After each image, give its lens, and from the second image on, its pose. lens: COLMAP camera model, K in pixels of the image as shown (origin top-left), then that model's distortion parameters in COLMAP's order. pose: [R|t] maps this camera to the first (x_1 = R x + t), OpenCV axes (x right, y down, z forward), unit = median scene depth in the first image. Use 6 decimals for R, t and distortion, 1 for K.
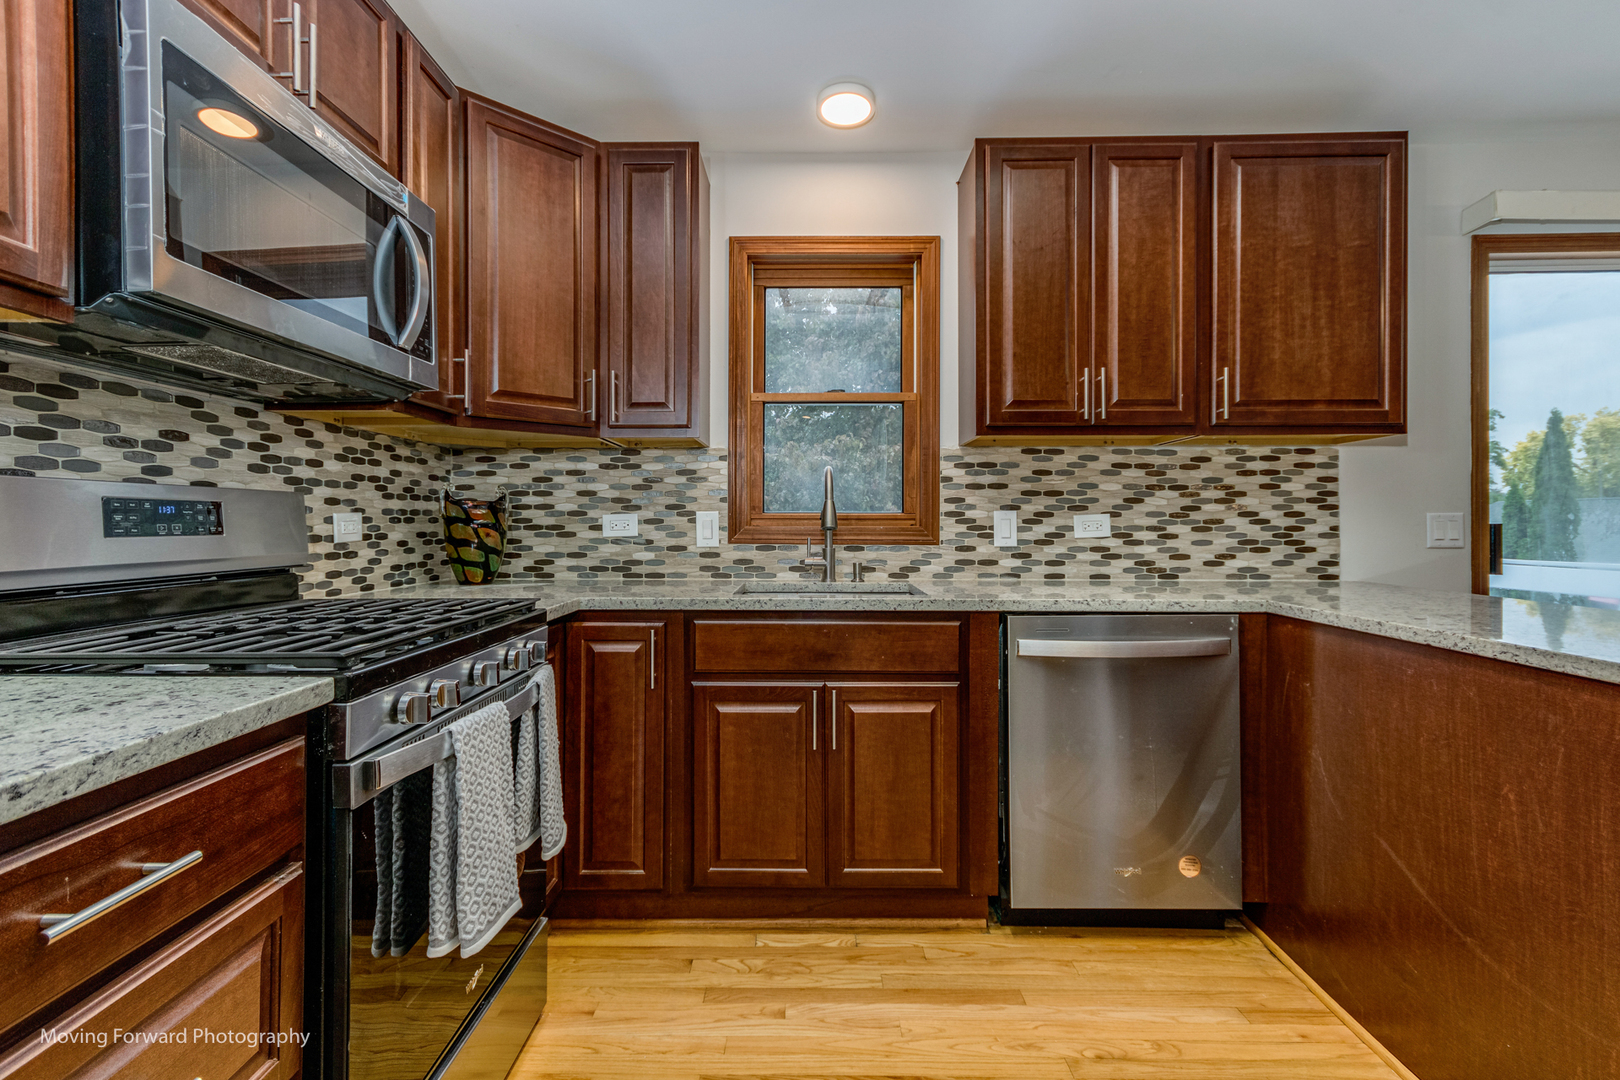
lens RADIAL K [[764.7, 0, 800.1], [0, 764.7, 521.7], [0, 0, 1]] dist [0.007432, -0.000119]
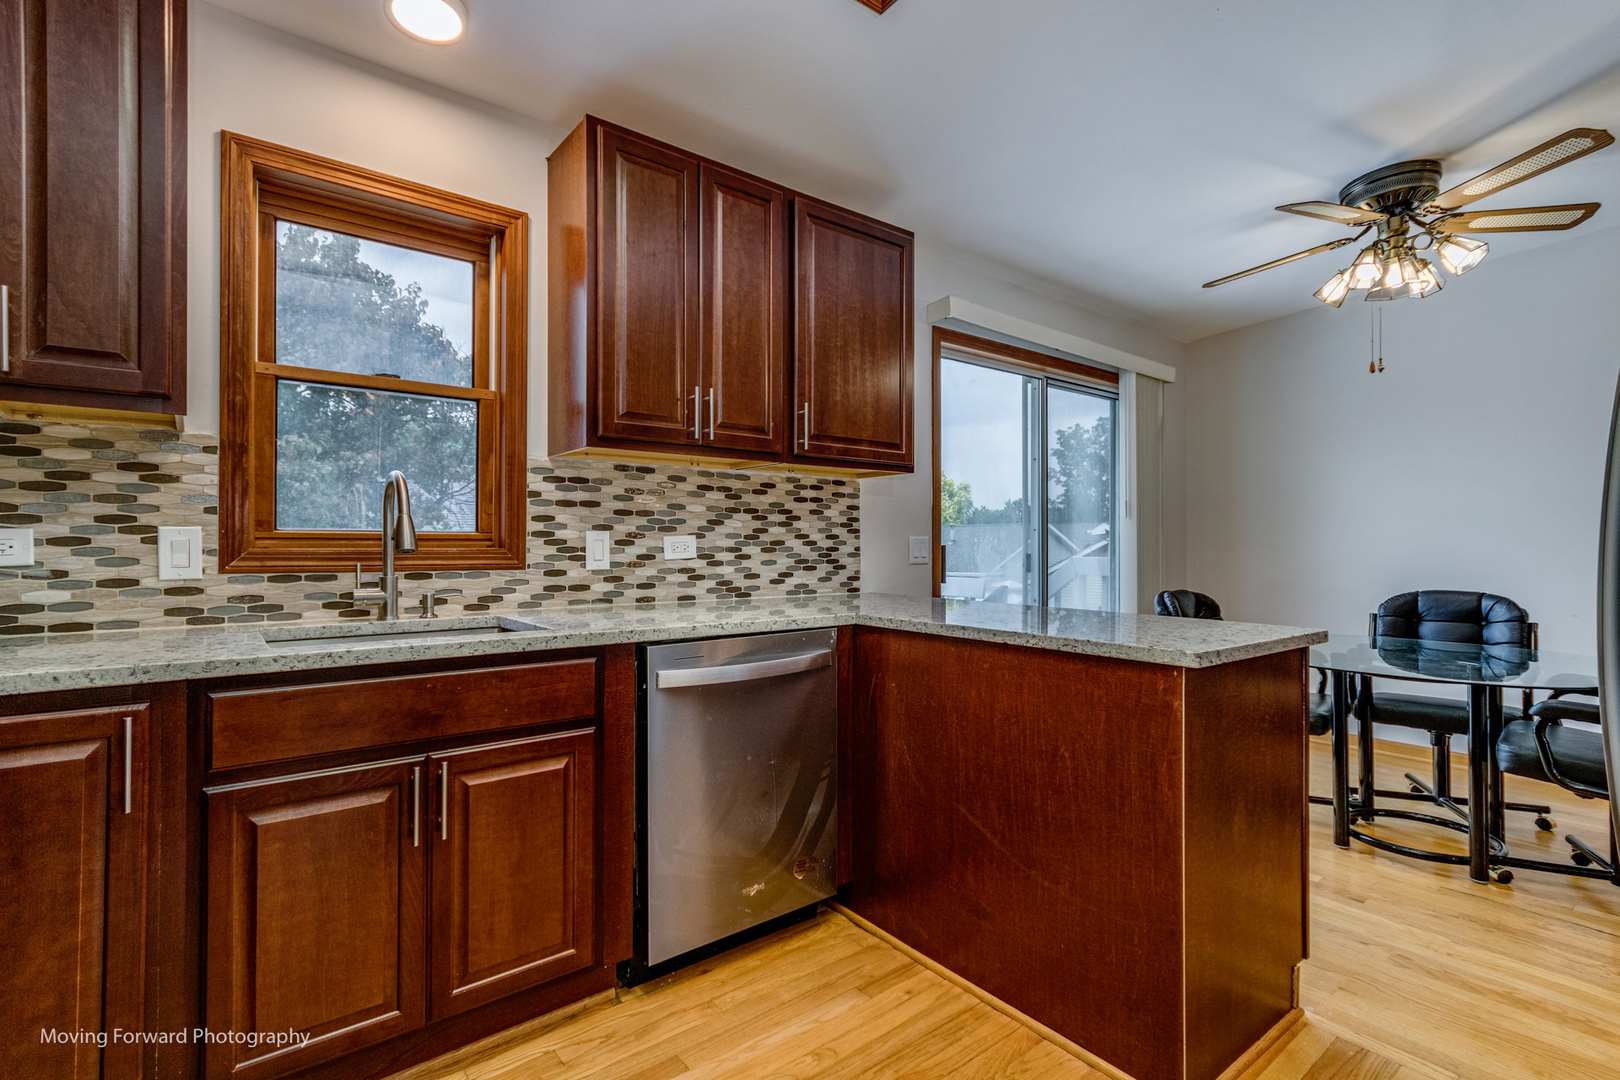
lens RADIAL K [[764.7, 0, 794.5], [0, 764.7, 538.3], [0, 0, 1]] dist [0.007432, -0.000119]
pose [[0.777981, 0.005541, 0.628263, -0.126480], [-0.003151, 0.999983, -0.004919, -0.001503], [-0.628279, 0.001847, 0.777986, 0.136671]]
